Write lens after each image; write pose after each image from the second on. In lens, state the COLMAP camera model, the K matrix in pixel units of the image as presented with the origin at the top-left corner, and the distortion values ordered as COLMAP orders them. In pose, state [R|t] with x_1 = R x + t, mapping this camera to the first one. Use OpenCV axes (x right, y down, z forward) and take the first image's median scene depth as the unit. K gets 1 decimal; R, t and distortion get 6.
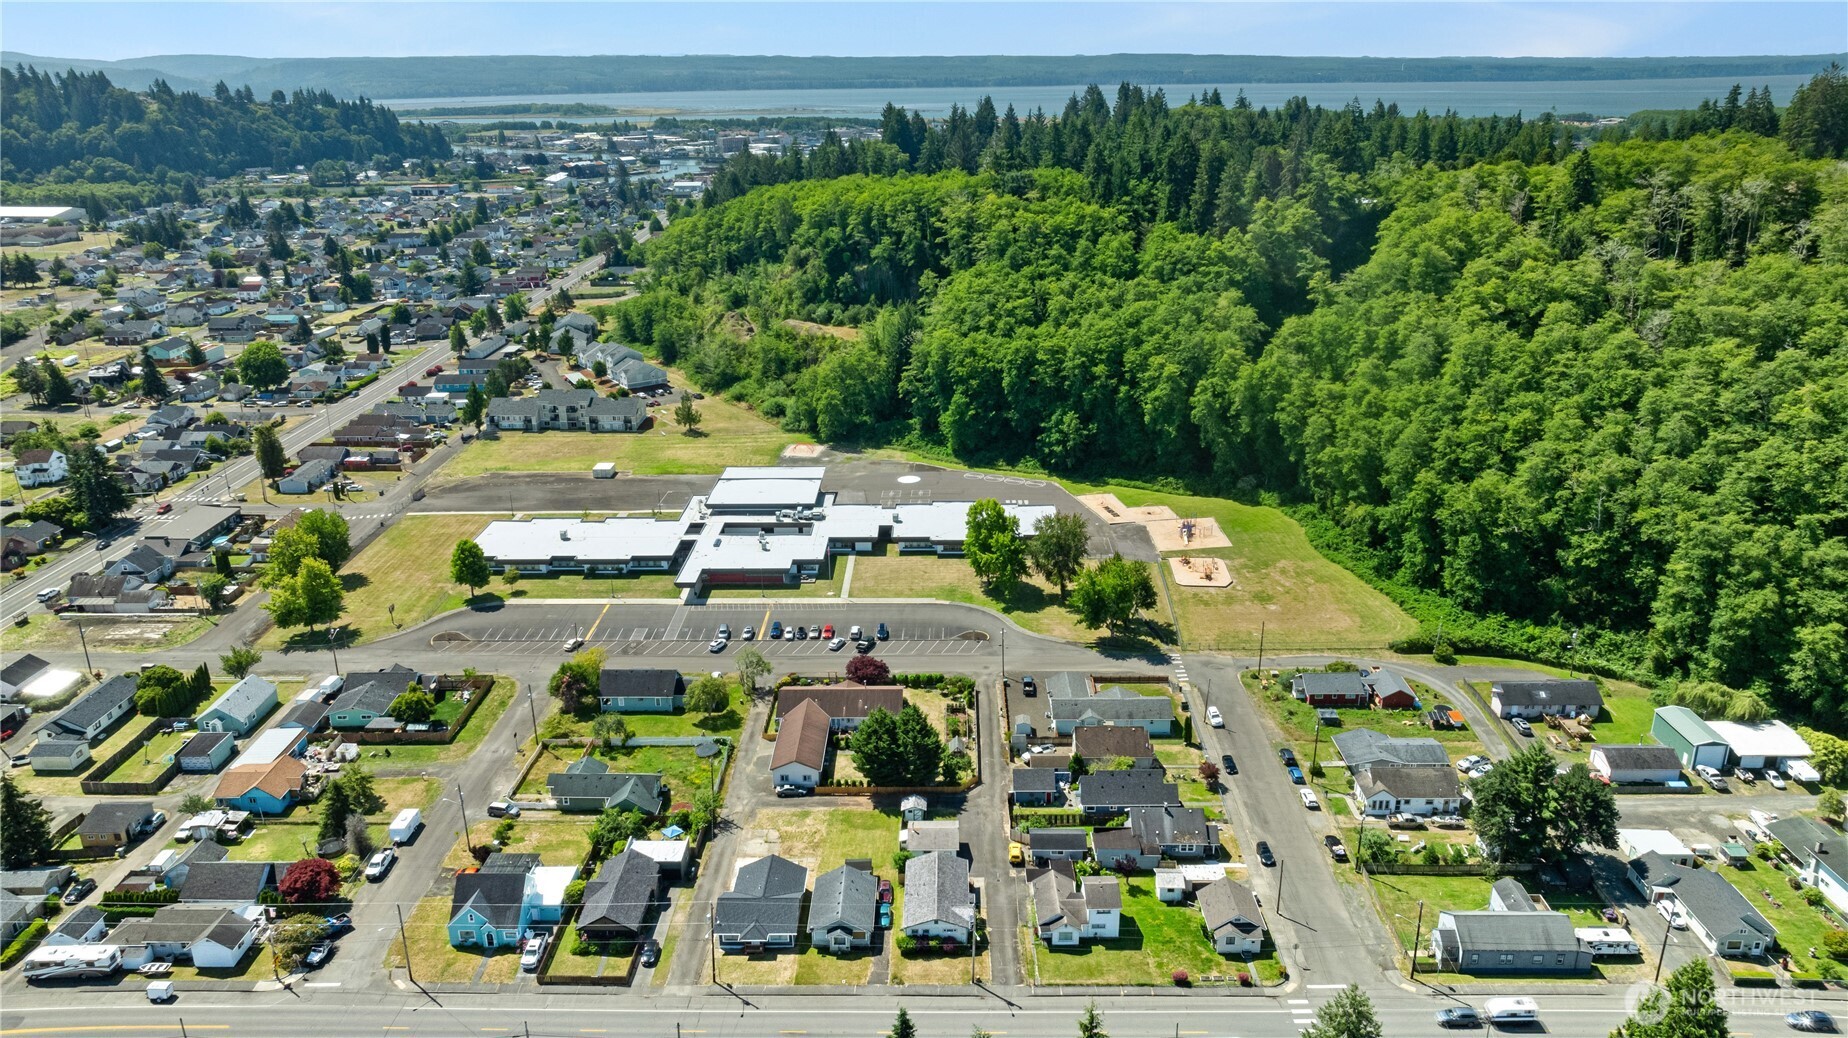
lens RADIAL K [[1302.1, 0, 928.6], [0, 1302.1, 514.7], [0, 0, 1]] dist [-0.014599, 0.001827]
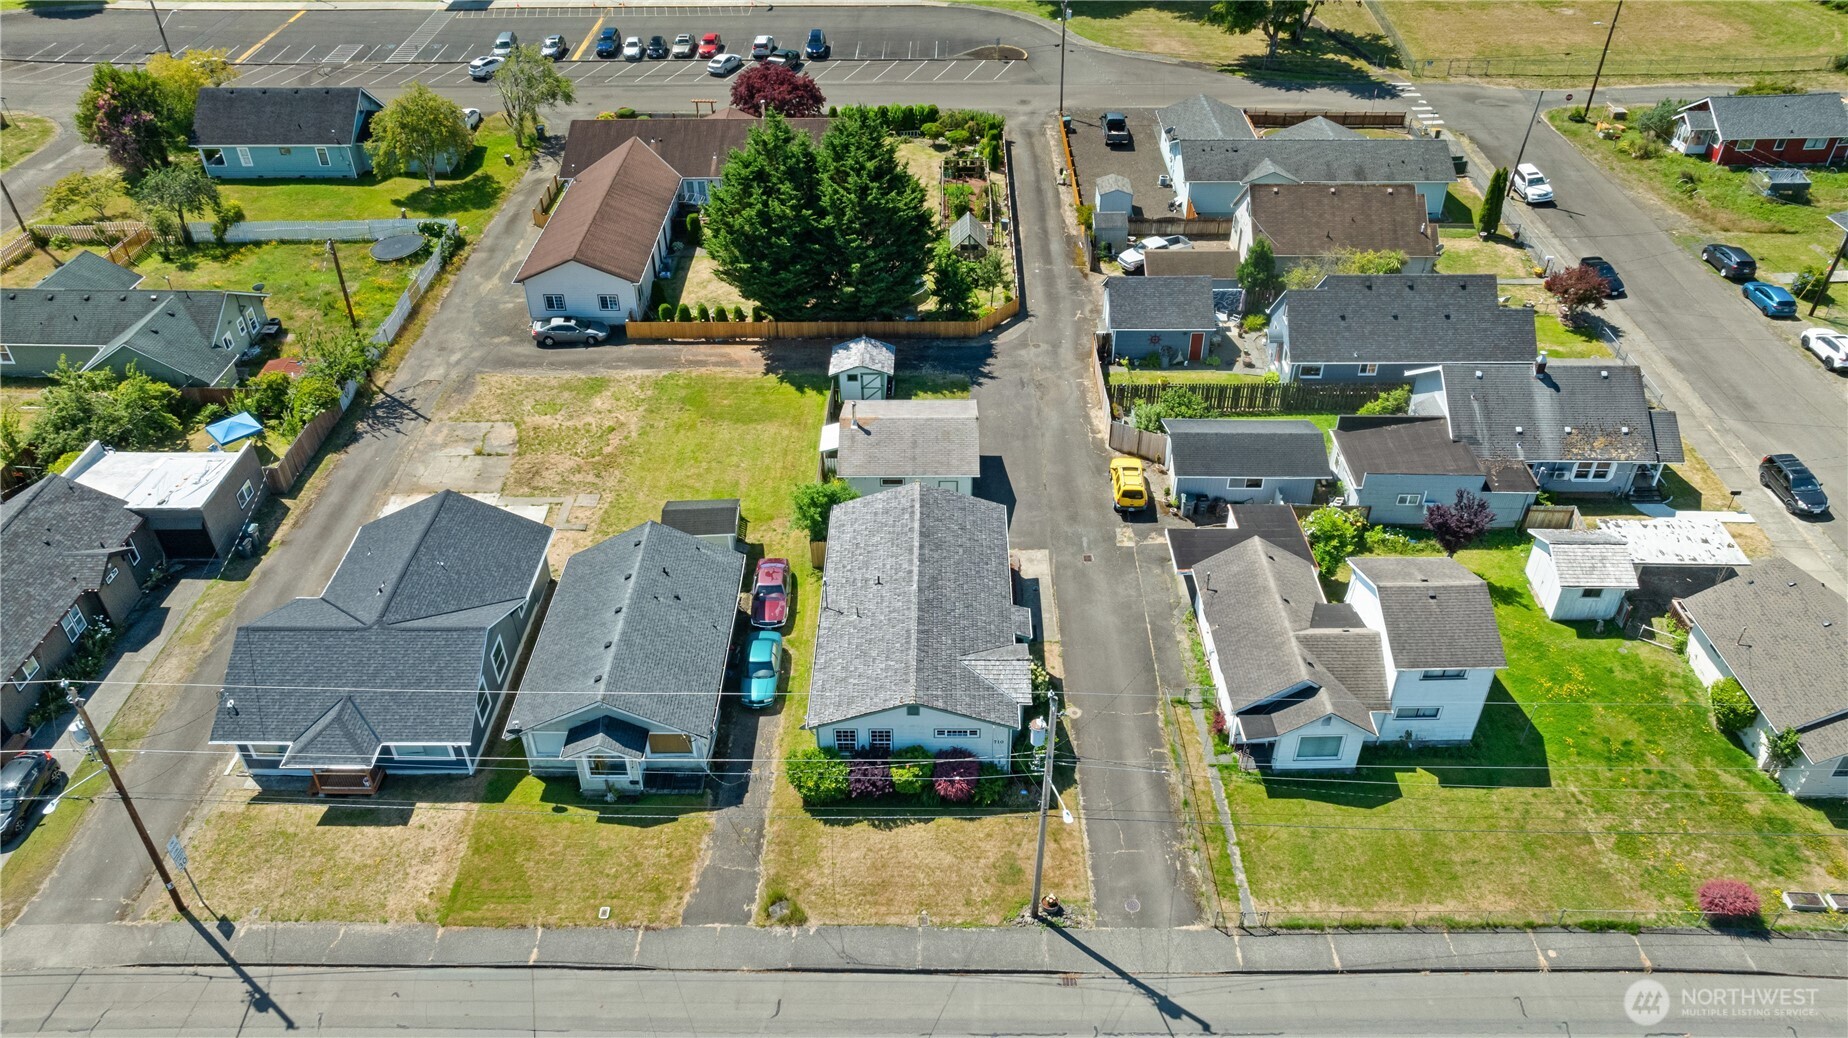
lens RADIAL K [[1302.1, 0, 928.6], [0, 1302.1, 514.7], [0, 0, 1]] dist [-0.014599, 0.001827]
pose [[0.999975, 0.000300, 0.007087, 0.005135], [-0.002405, 0.954272, 0.298932, 0.125567], [-0.006673, -0.298941, 0.954248, 0.512348]]
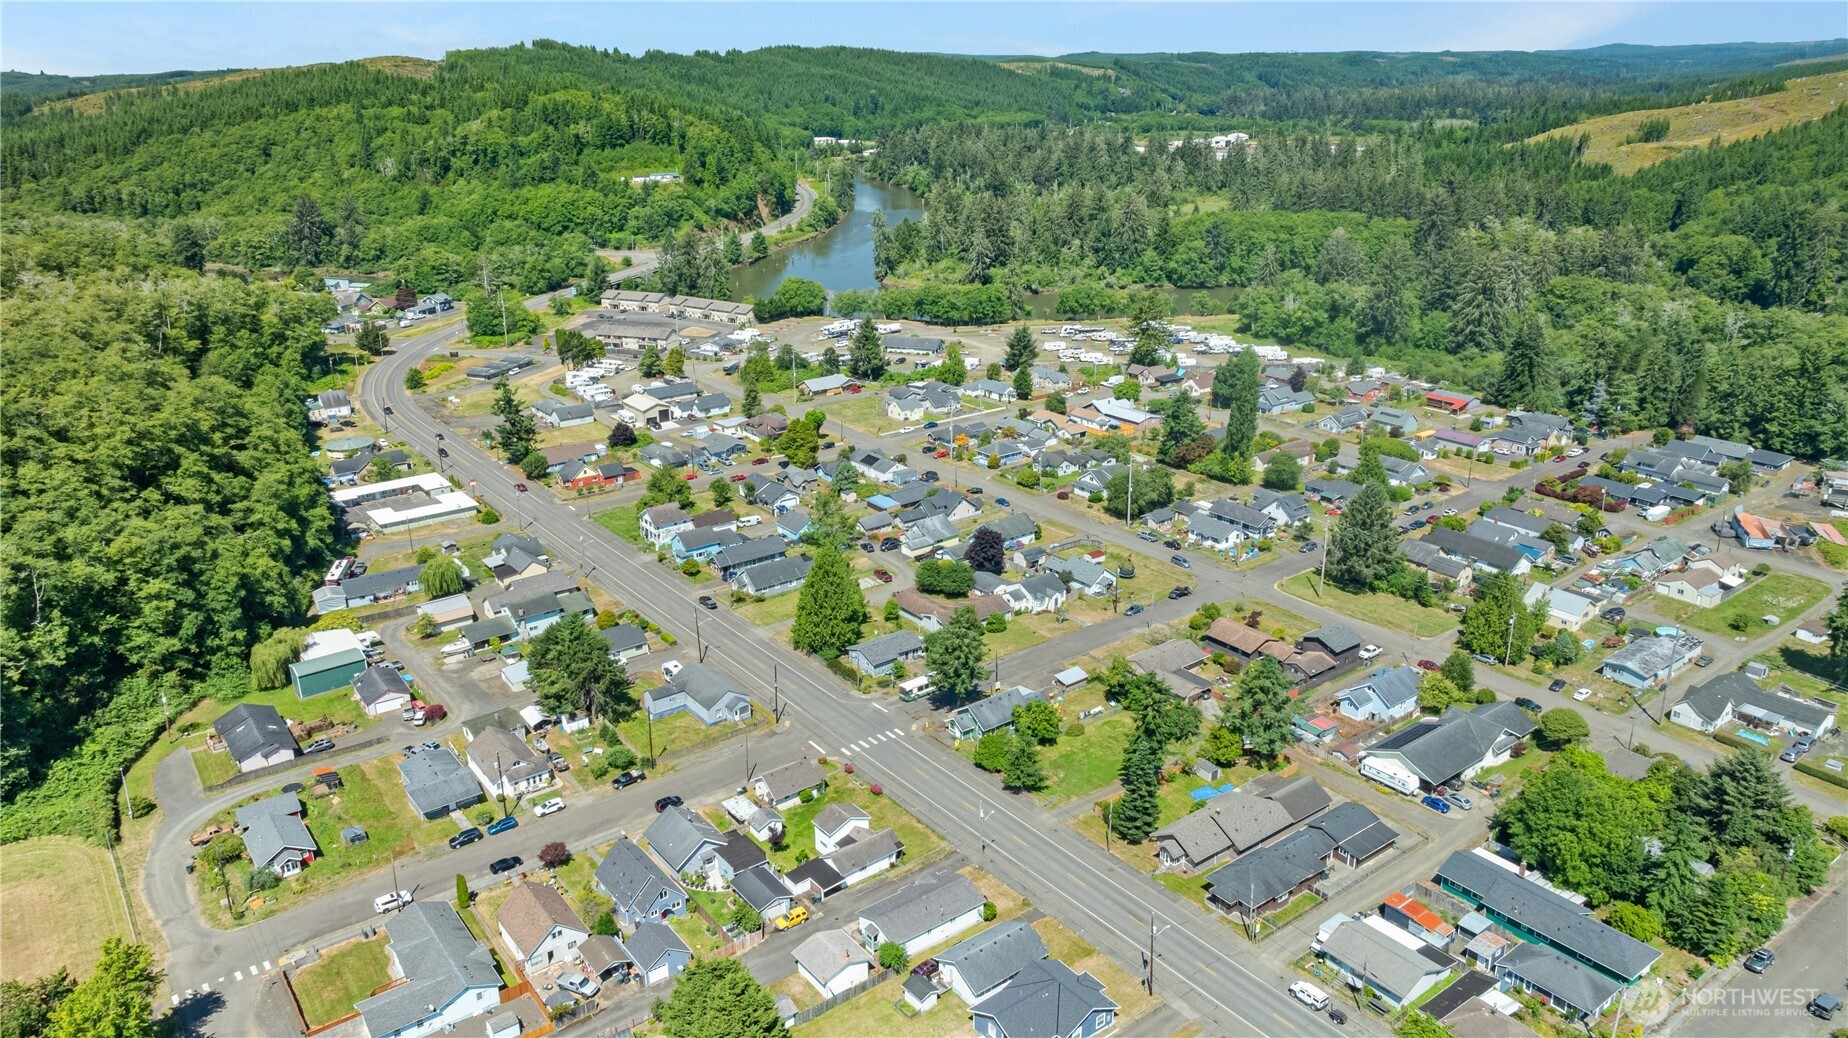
lens RADIAL K [[1303.9, 0, 931.0], [0, 1303.9, 519.4], [0, 0, 1]] dist [-0.017281, -0.003043]
pose [[-0.616740, -0.252442, 0.745590, -0.486095], [0.273208, 0.819654, 0.503512, -0.325294], [-0.738234, 0.514238, -0.436544, 0.944854]]
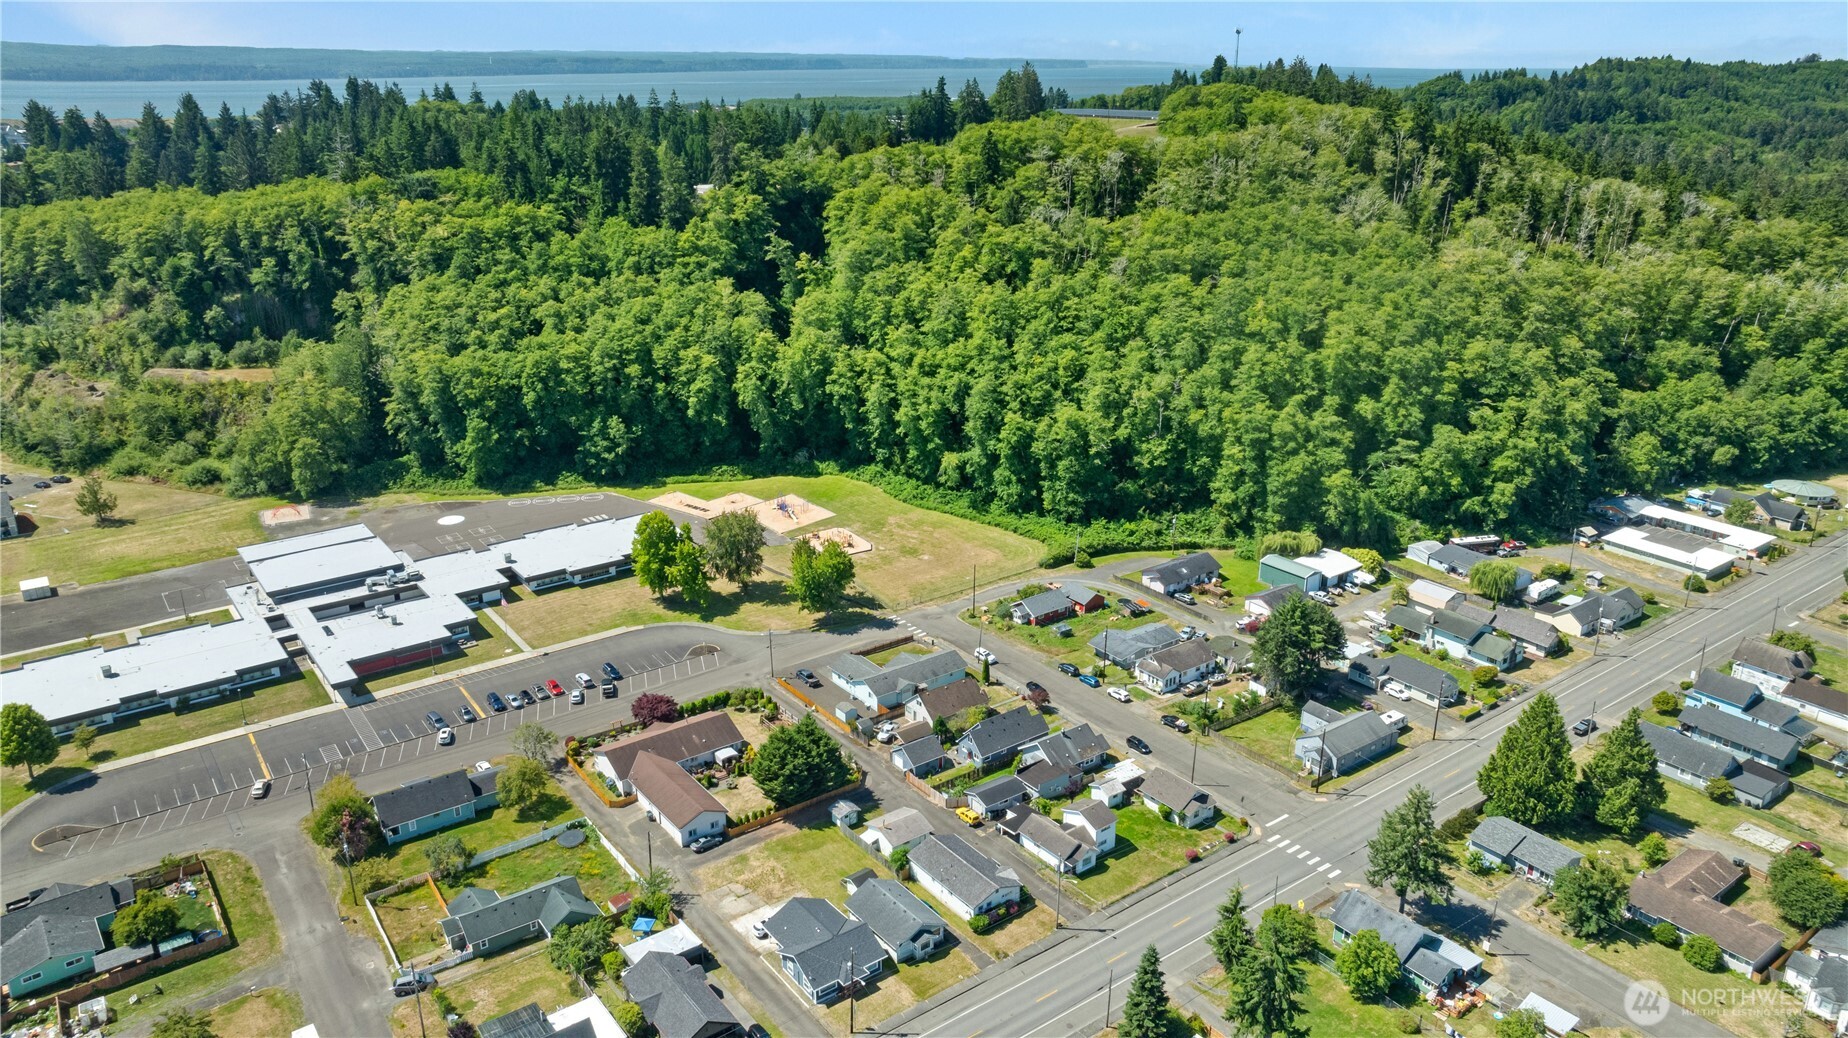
lens RADIAL K [[1302.1, 0, 928.6], [0, 1302.1, 514.7], [0, 0, 1]] dist [-0.014599, 0.001827]
pose [[0.792414, -0.194815, 0.578038, -0.409527], [0.192404, 0.979079, 0.066217, -0.040645], [-0.578845, 0.058746, 0.813319, 0.126492]]
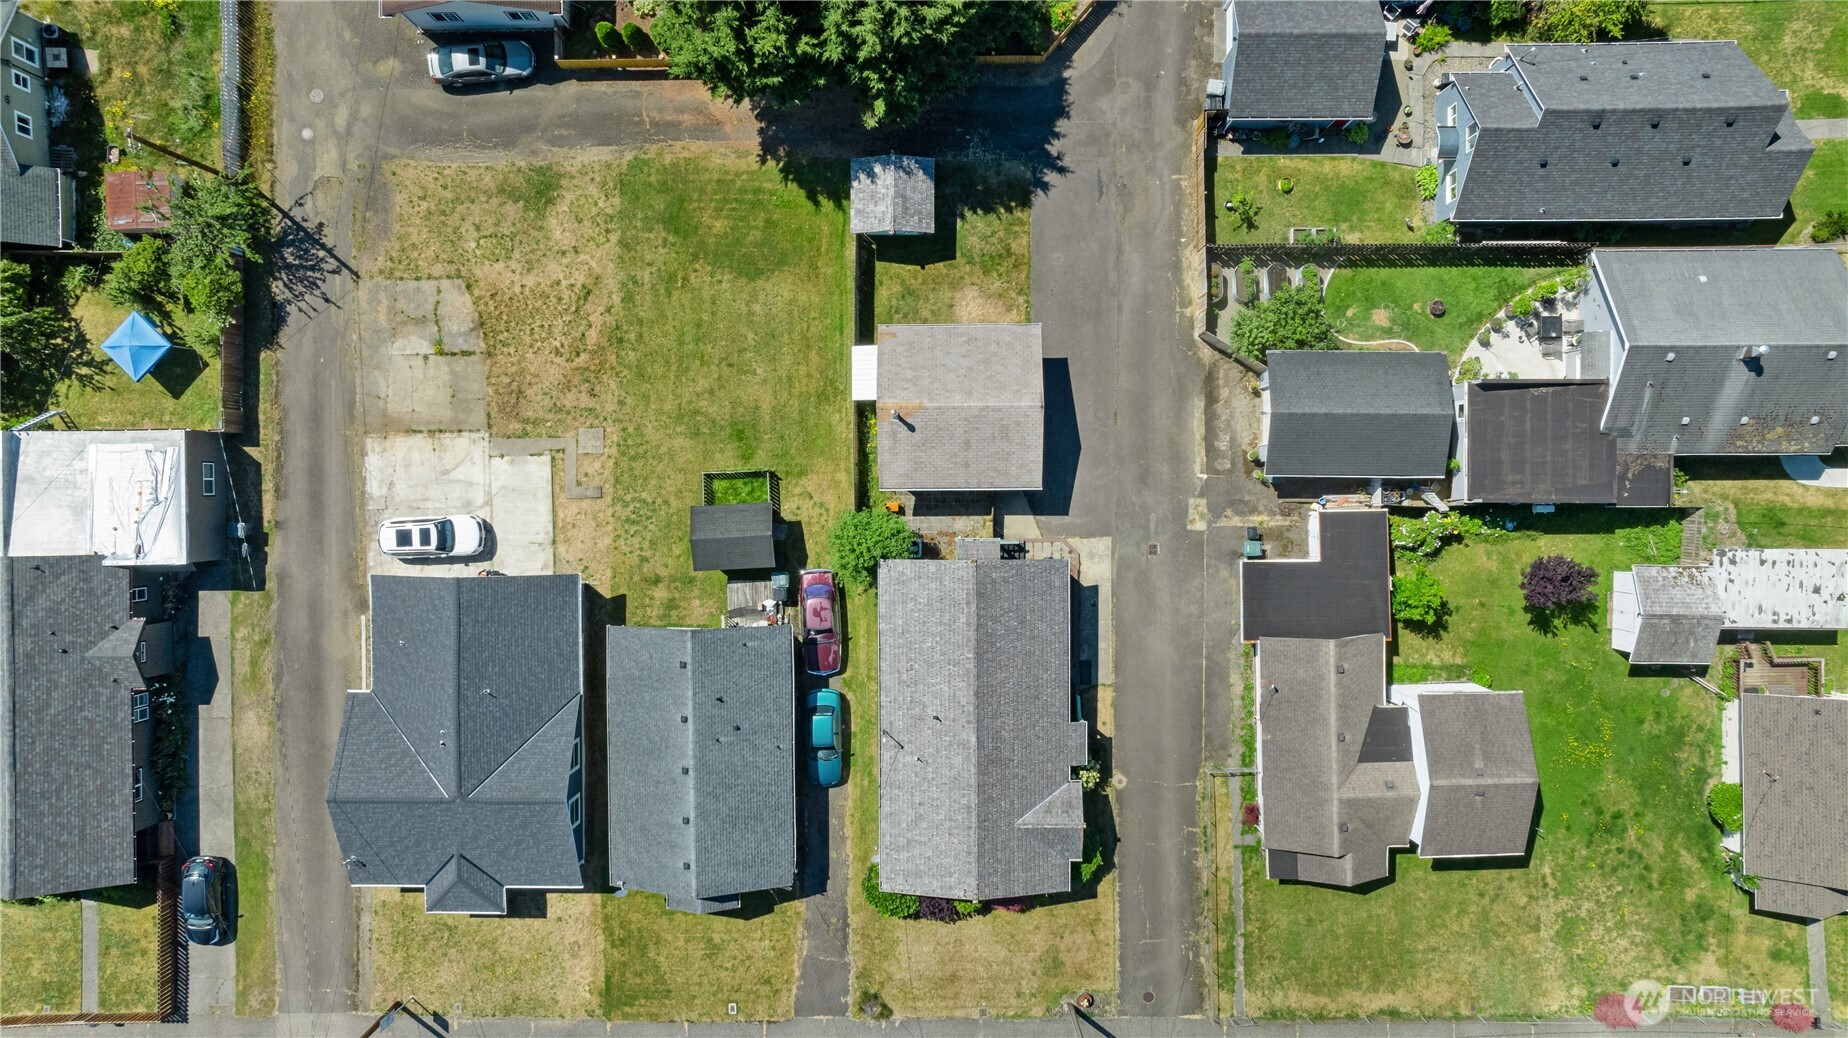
lens RADIAL K [[1303.9, 0, 931.0], [0, 1303.9, 519.4], [0, 0, 1]] dist [-0.017281, -0.003043]
pose [[0.999846, -0.017497, -0.001018, -0.002862], [0.006414, 0.311235, 0.950311, -0.034007], [-0.016311, -0.950172, 0.311300, 0.704206]]
